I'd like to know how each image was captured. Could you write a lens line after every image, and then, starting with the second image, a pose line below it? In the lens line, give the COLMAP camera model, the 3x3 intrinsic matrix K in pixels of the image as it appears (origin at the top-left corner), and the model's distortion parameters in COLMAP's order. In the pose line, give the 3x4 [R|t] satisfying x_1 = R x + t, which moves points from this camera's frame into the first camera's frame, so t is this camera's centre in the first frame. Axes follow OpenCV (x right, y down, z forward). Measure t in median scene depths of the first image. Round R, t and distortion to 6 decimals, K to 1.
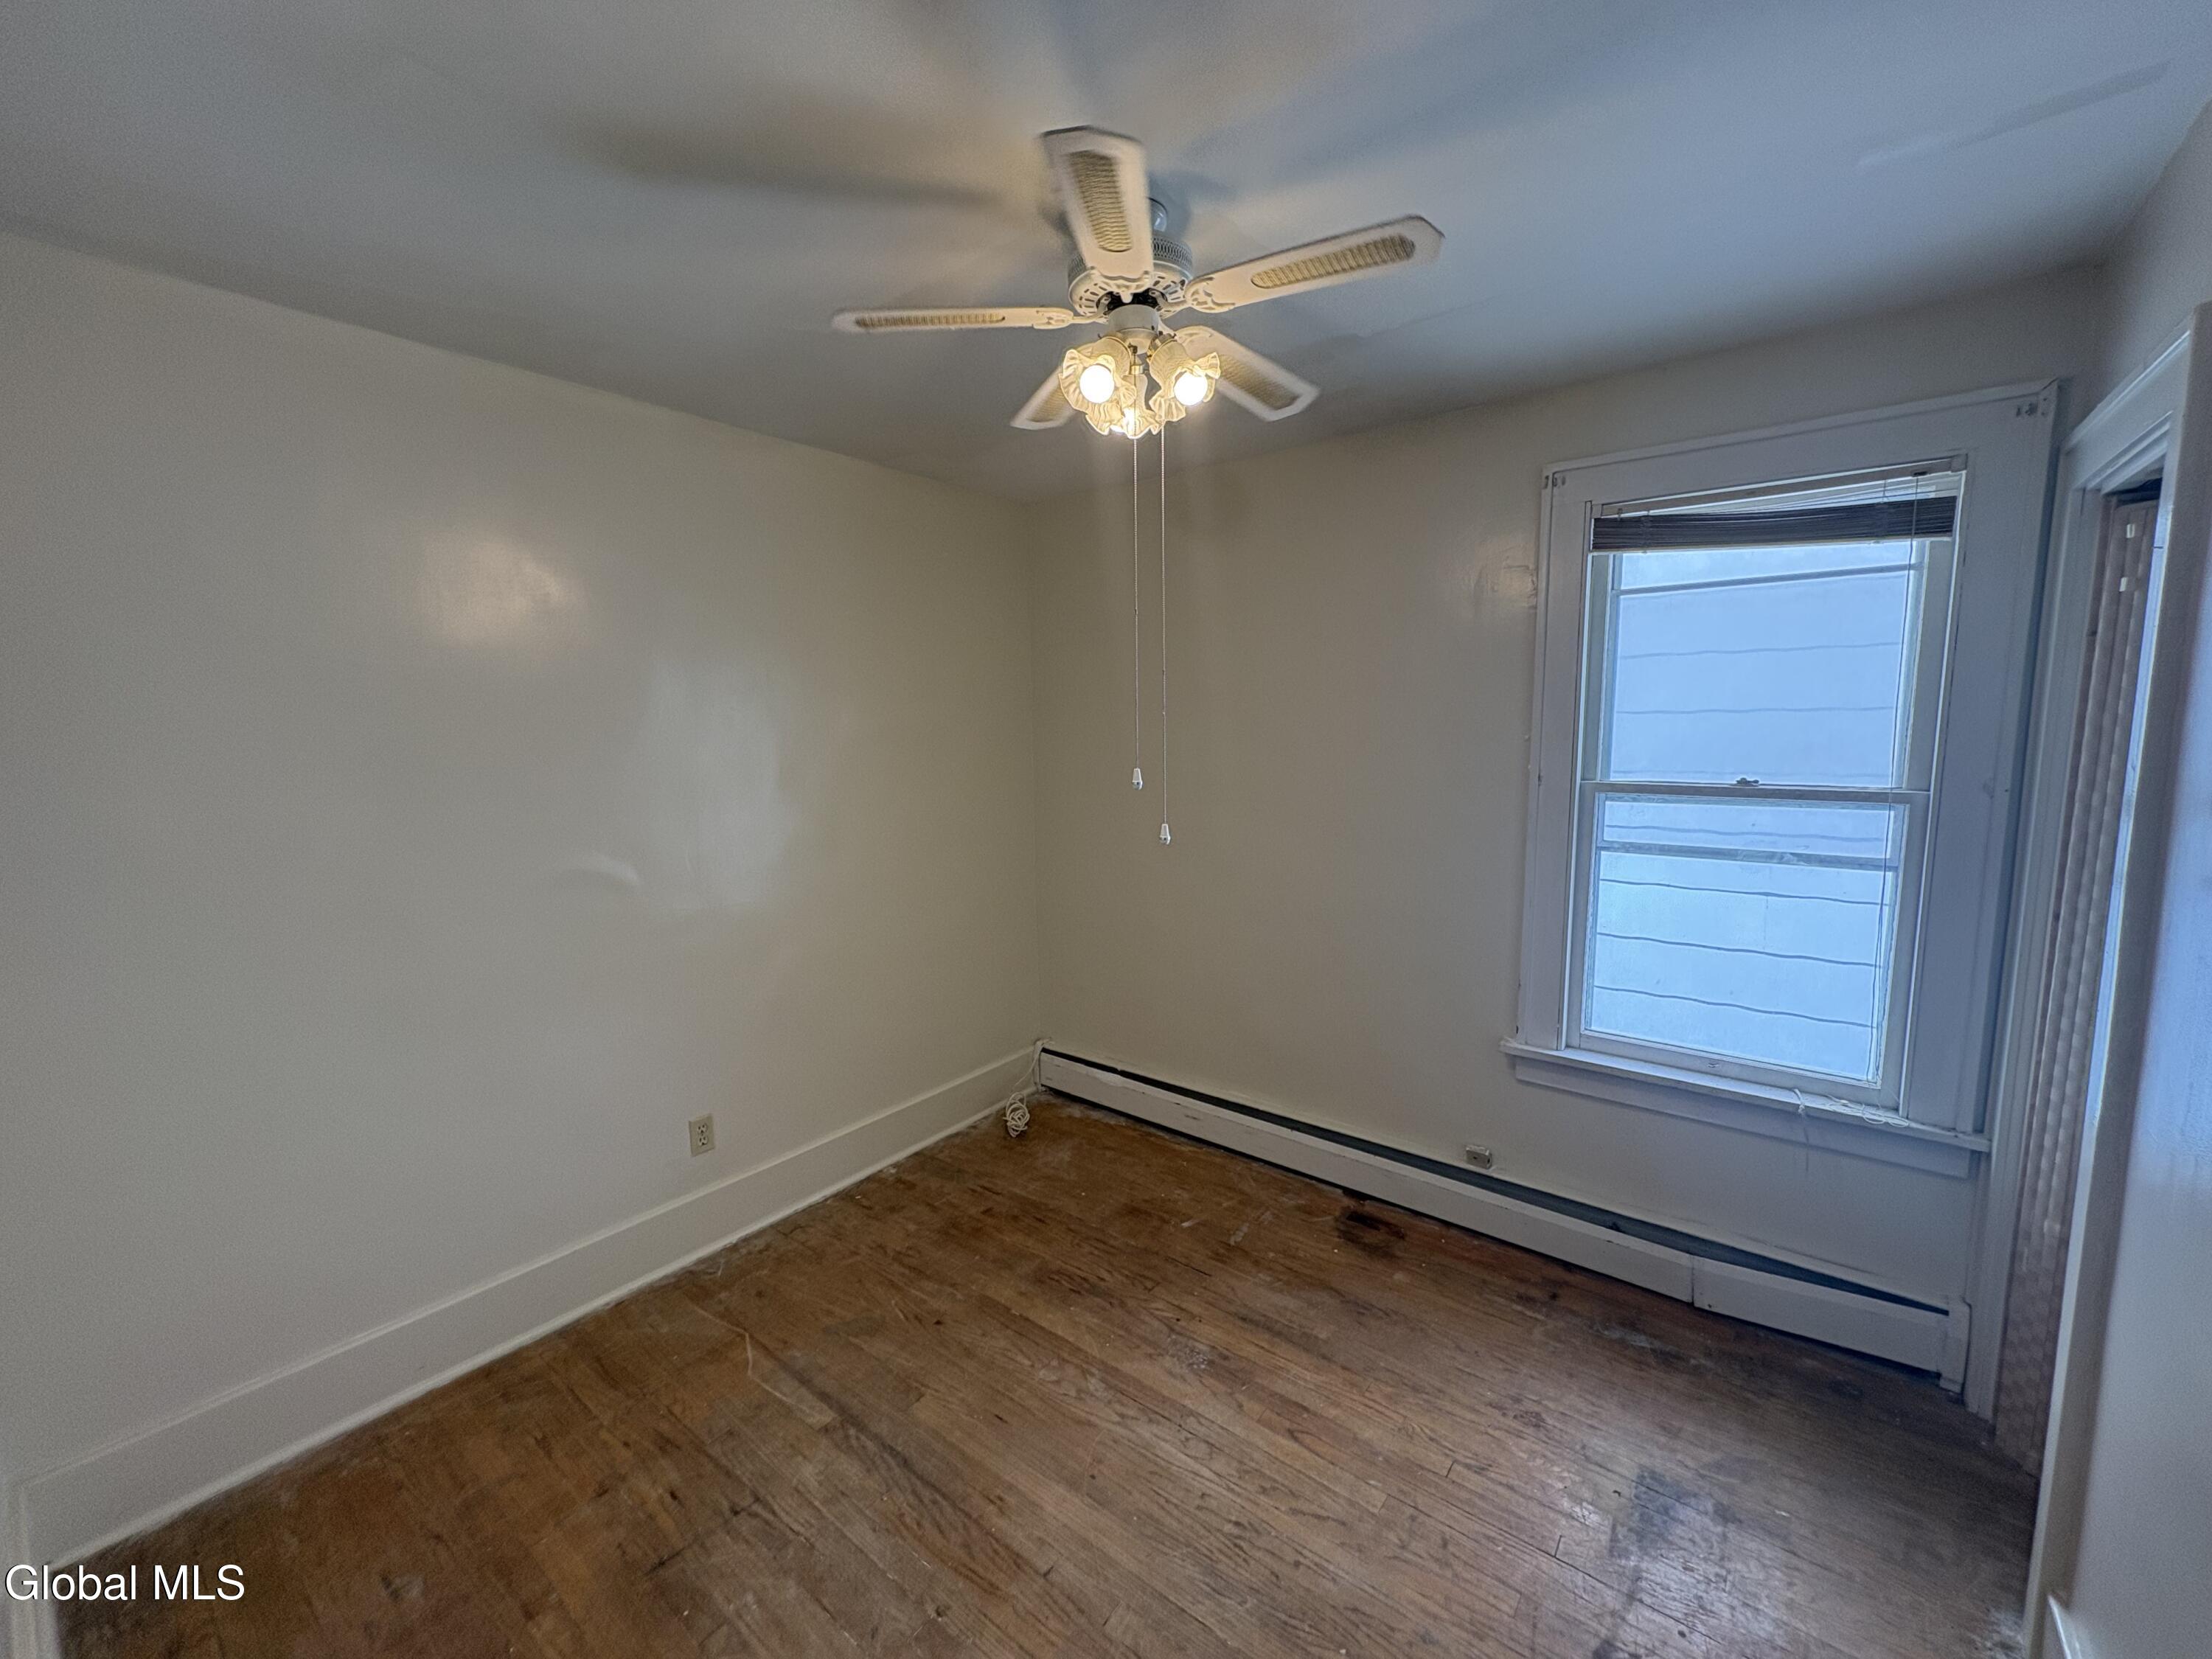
lens RADIAL K [[855.7, 0, 1163.0], [0, 855.7, 833.0], [0, 0, 1]] dist [-0.000163, -0.000020]
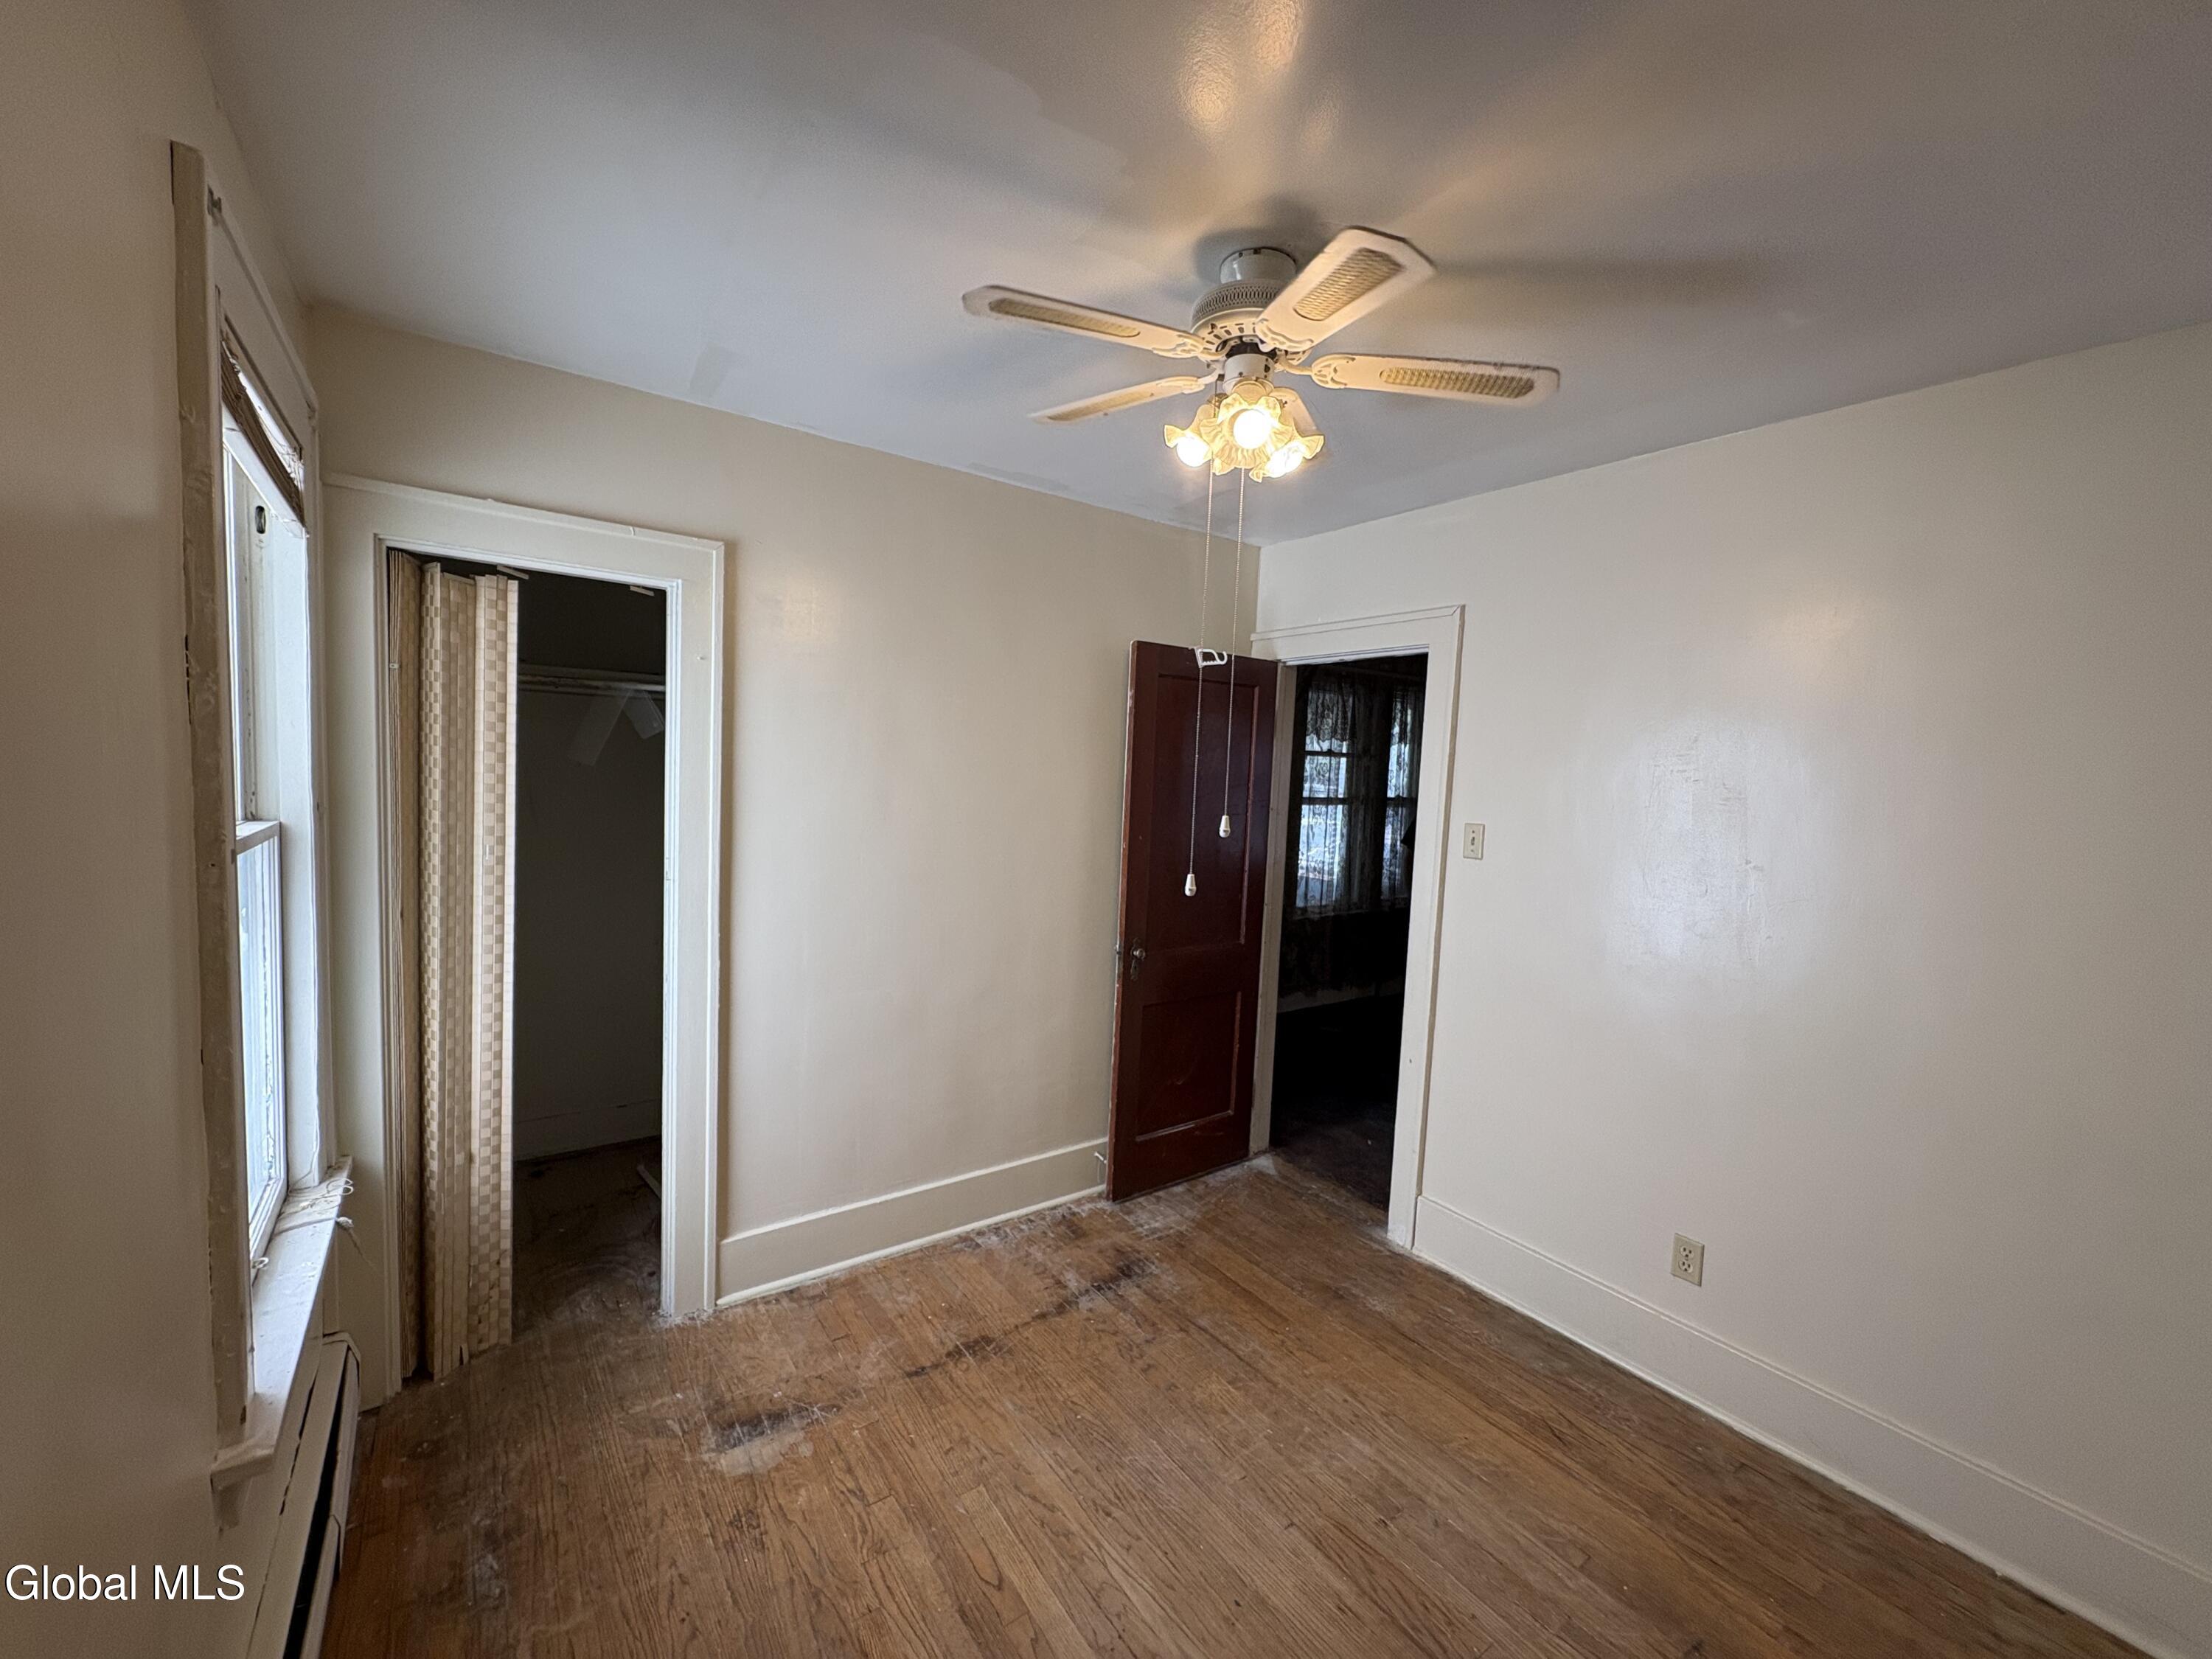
lens RADIAL K [[890.6, 0, 1113.5], [0, 890.6, 830.9], [0, 0, 1]] dist [0.000928, 0.000147]
pose [[-0.943662, -0.049686, 0.327159, -0.232316], [0.011570, 0.983105, 0.182677, -0.219801], [-0.330708, 0.176171, -0.927144, 1.831460]]
